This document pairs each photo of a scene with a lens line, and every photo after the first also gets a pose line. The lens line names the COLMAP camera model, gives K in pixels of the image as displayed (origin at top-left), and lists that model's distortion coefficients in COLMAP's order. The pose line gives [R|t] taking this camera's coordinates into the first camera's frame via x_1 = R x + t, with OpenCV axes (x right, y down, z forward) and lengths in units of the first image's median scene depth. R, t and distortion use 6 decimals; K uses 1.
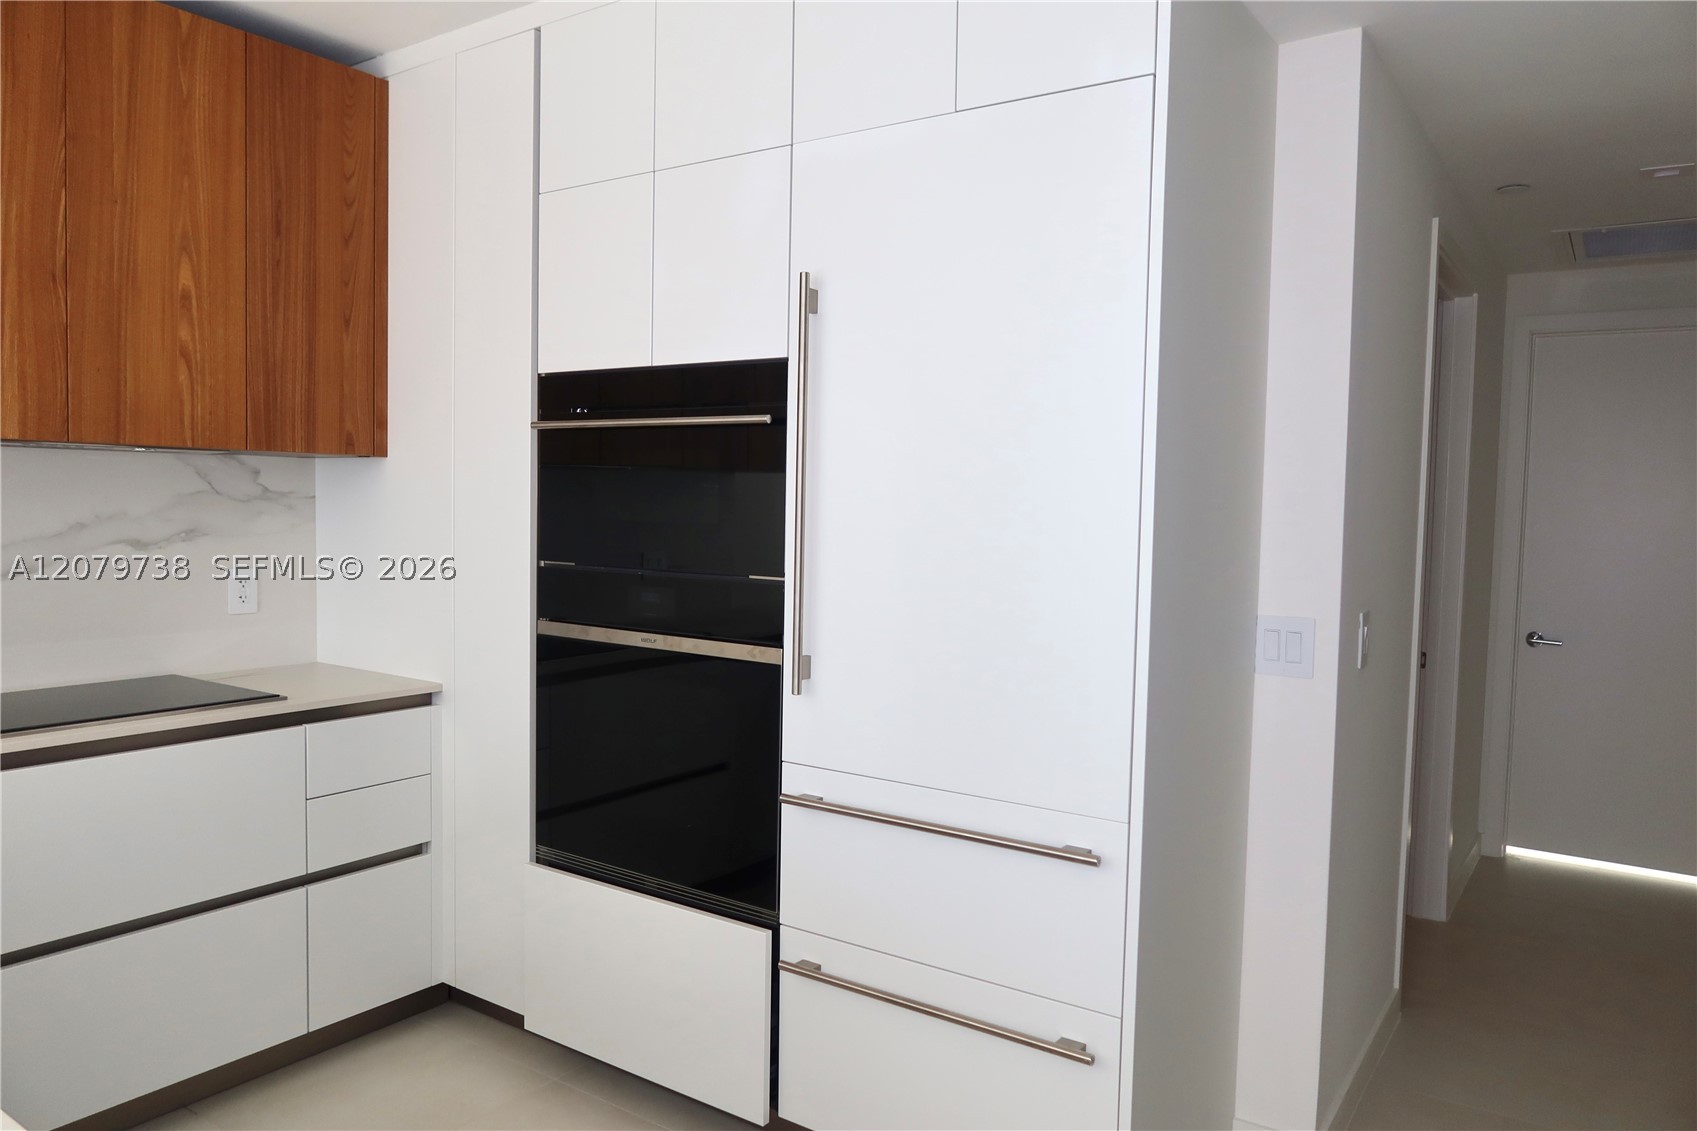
lens RADIAL K [[1167.2, 0, 848.5], [0, 1167.2, 565.5], [0, 0, 1]] dist [-0.025948, 0.006057]
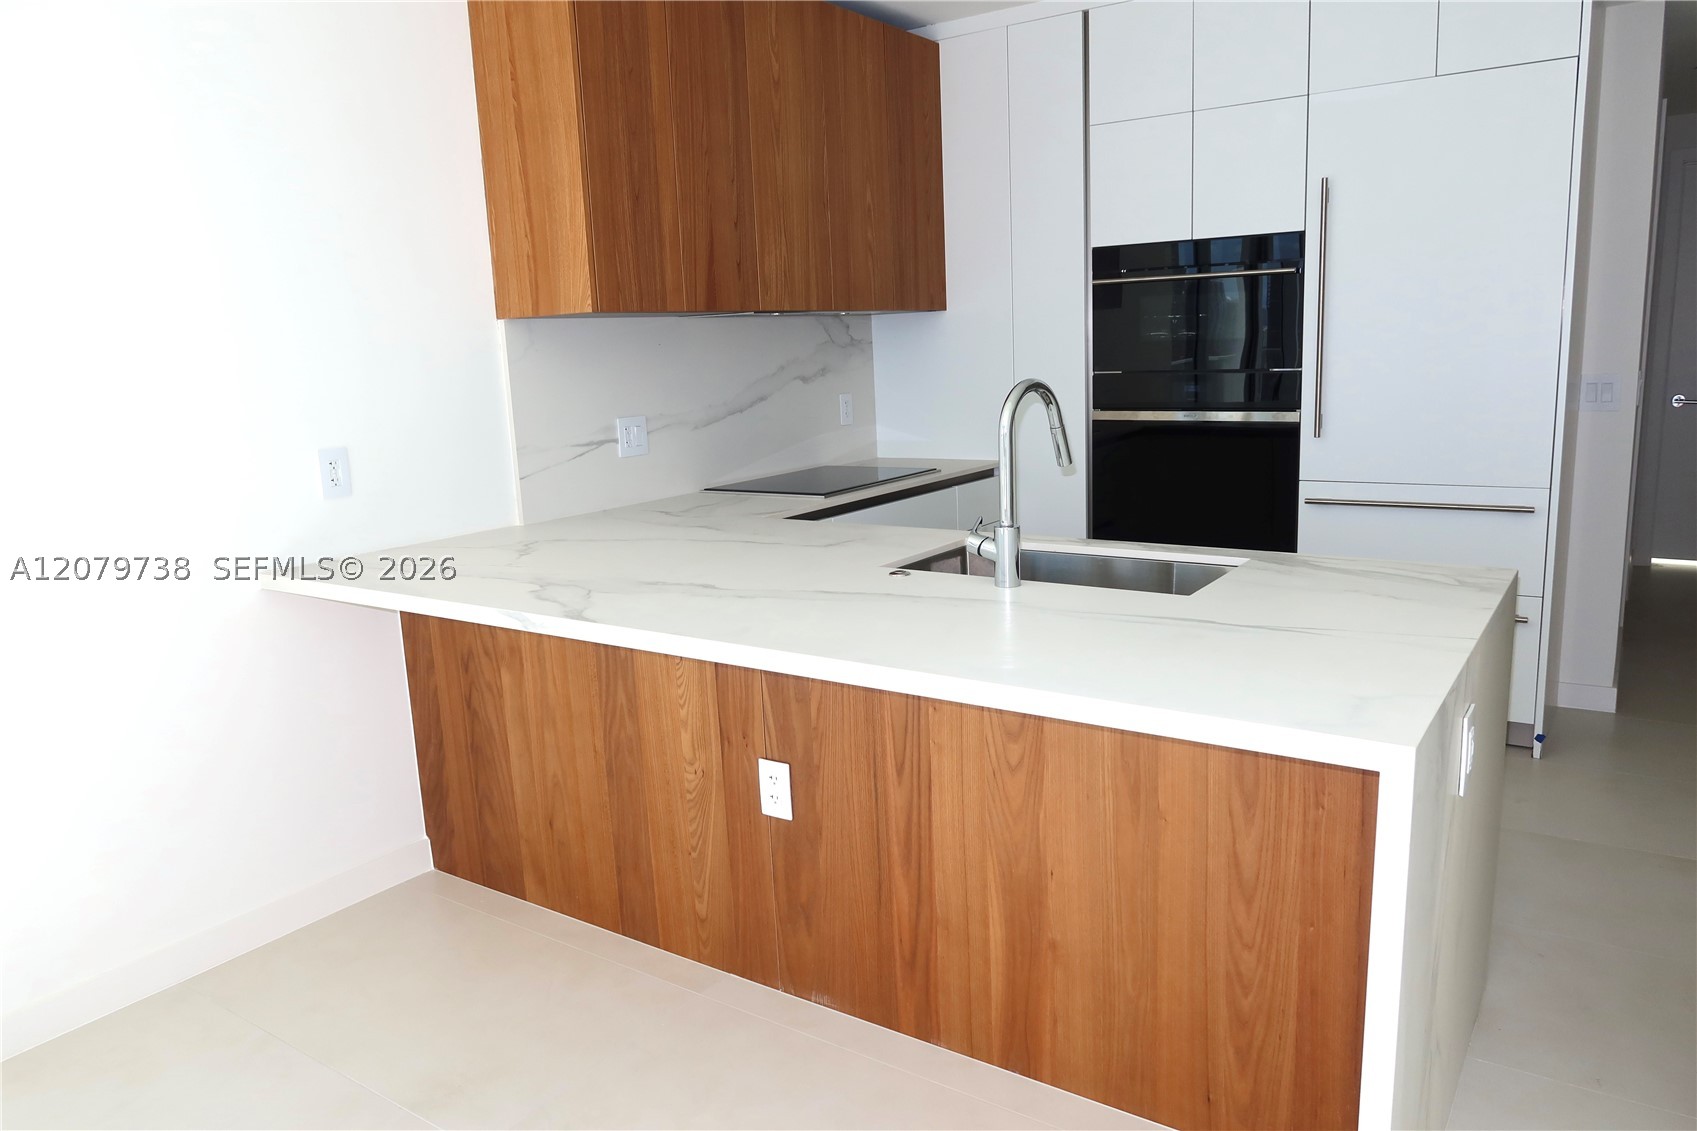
lens RADIAL K [[1167.2, 0, 848.5], [0, 1167.2, 565.5], [0, 0, 1]] dist [-0.025948, 0.006057]
pose [[0.998034, -0.062061, -0.008733, -0.587977], [0.062672, 0.989156, 0.132826, 0.024503], [0.000395, -0.133113, 0.991101, -0.558335]]
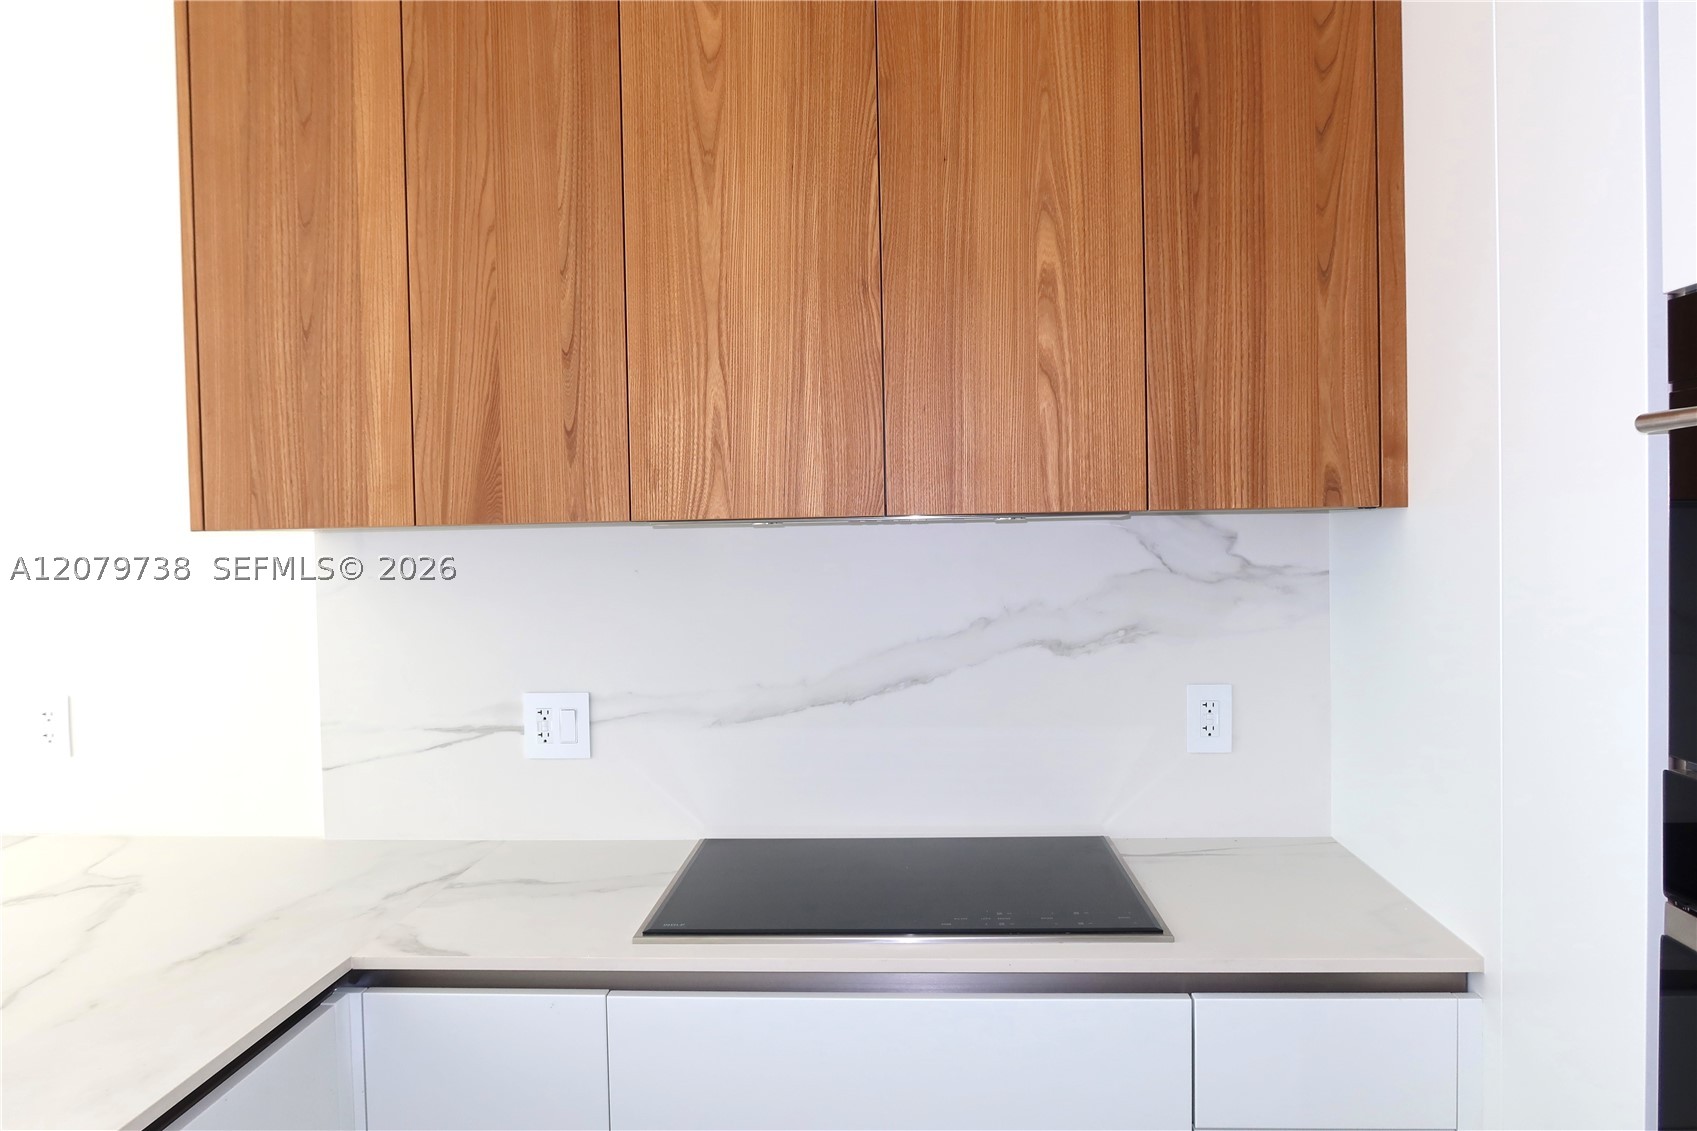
lens RADIAL K [[1167.2, 0, 848.5], [0, 1167.2, 565.5], [0, 0, 1]] dist [-0.025948, 0.006057]
pose [[0.517043, -0.004877, -0.855946, -0.069634], [-0.017712, 0.999709, -0.016396, -0.057415], [0.855776, 0.023638, 0.516806, 0.544481]]
